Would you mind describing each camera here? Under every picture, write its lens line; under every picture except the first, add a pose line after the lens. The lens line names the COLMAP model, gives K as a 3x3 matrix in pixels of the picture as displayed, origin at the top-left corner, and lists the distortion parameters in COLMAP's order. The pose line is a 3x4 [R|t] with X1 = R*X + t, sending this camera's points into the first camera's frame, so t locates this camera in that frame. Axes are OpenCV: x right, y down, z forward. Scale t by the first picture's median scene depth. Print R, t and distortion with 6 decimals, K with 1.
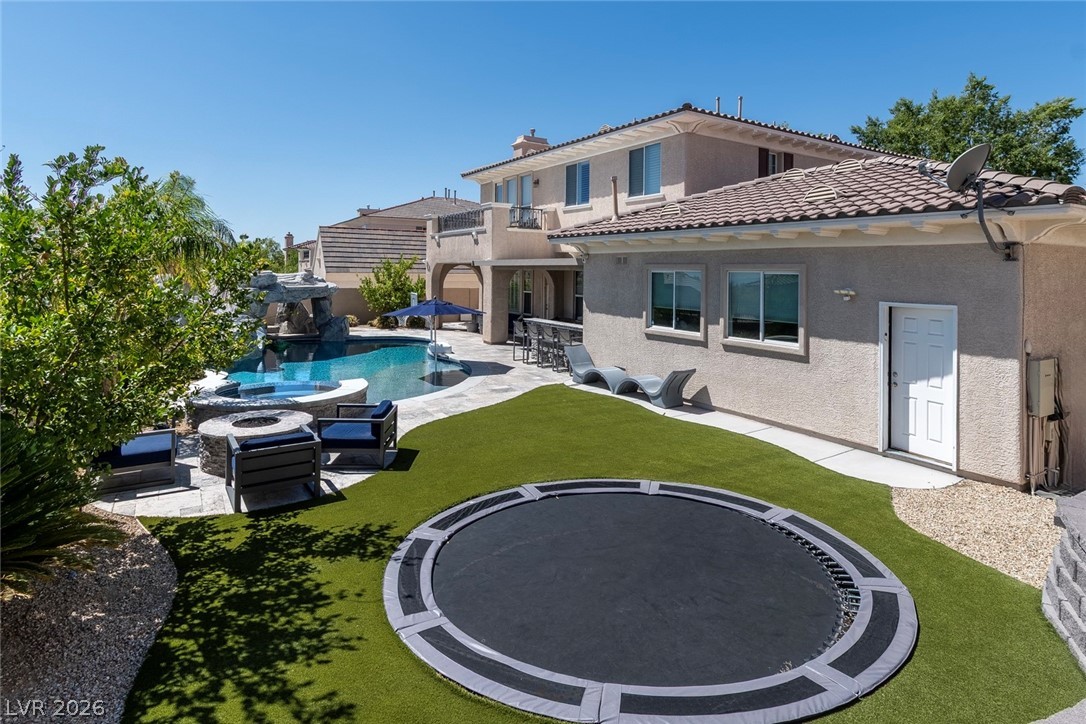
lens RADIAL K [[597.8, 0, 529.4], [0, 597.8, 256.2], [0, 0, 1]] dist [-0.024721, 0.002238]
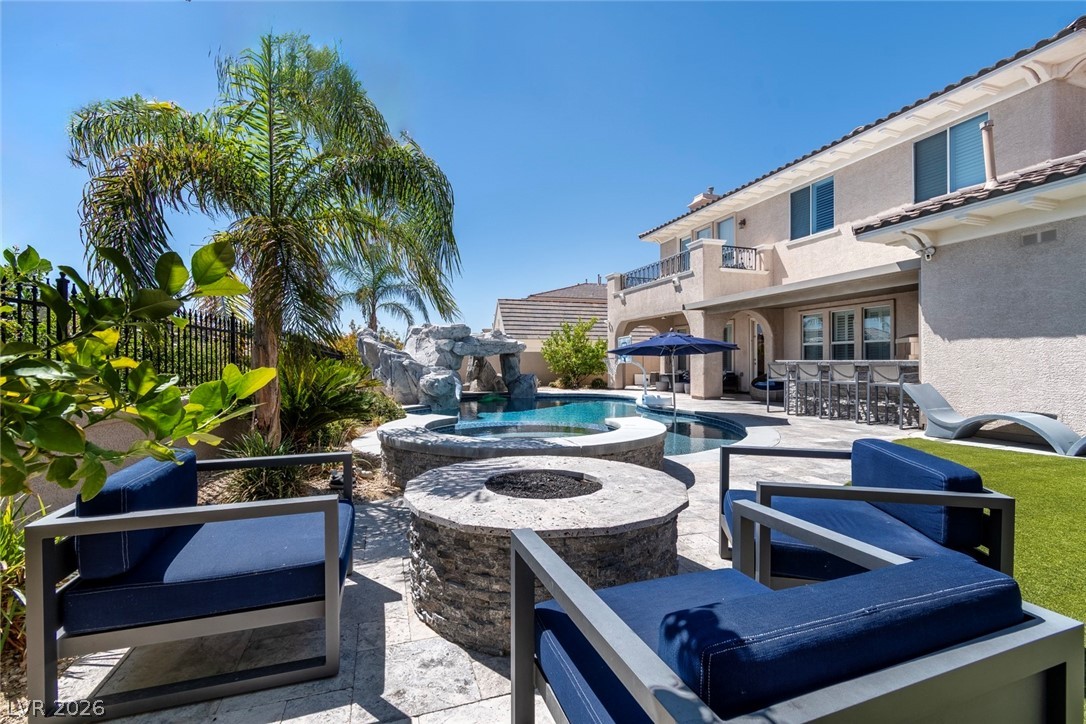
lens RADIAL K [[471.1, 0, 535.0], [0, 471.1, 362.9], [0, 0, 1]] dist [0.003070, -0.004007]
pose [[0.975763, -0.005749, -0.218756, -0.150277], [0.010318, 0.999752, 0.019748, 0.074870], [0.218588, -0.021526, 0.975580, 0.265735]]
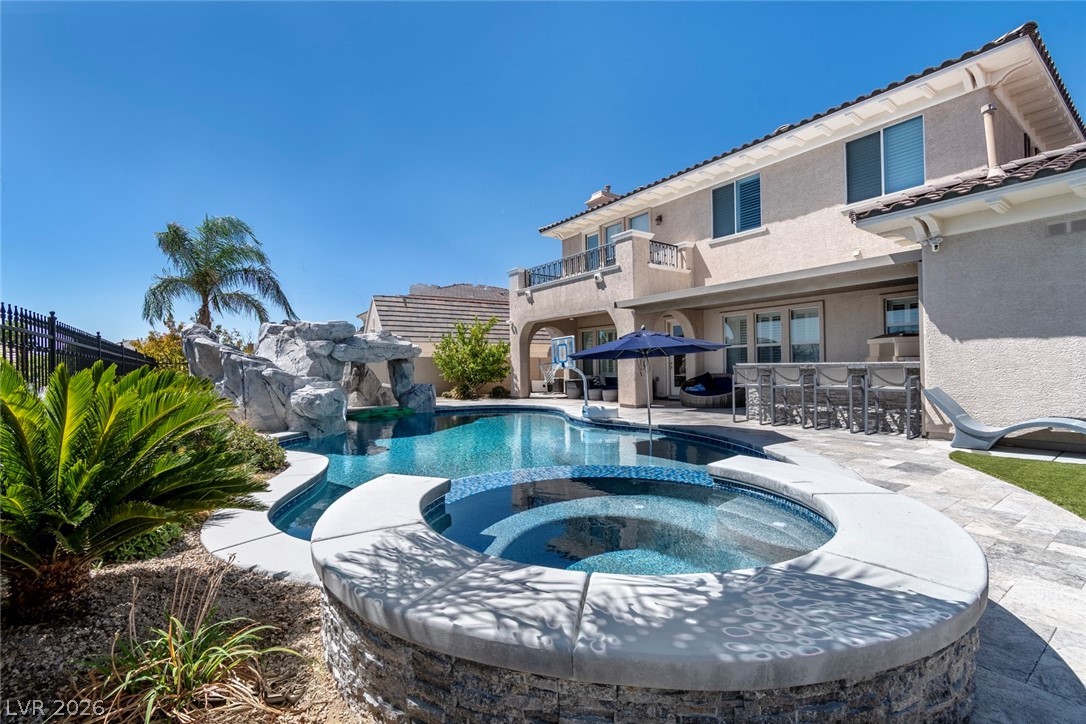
lens RADIAL K [[471.1, 0, 534.6], [0, 471.1, 365.6], [0, 0, 1]] dist [0.003070, -0.004007]
pose [[0.996920, -0.018296, 0.076263, -0.238927], [0.016986, 0.999697, 0.017794, 0.075195], [-0.076566, -0.016444, 0.996929, 0.380139]]
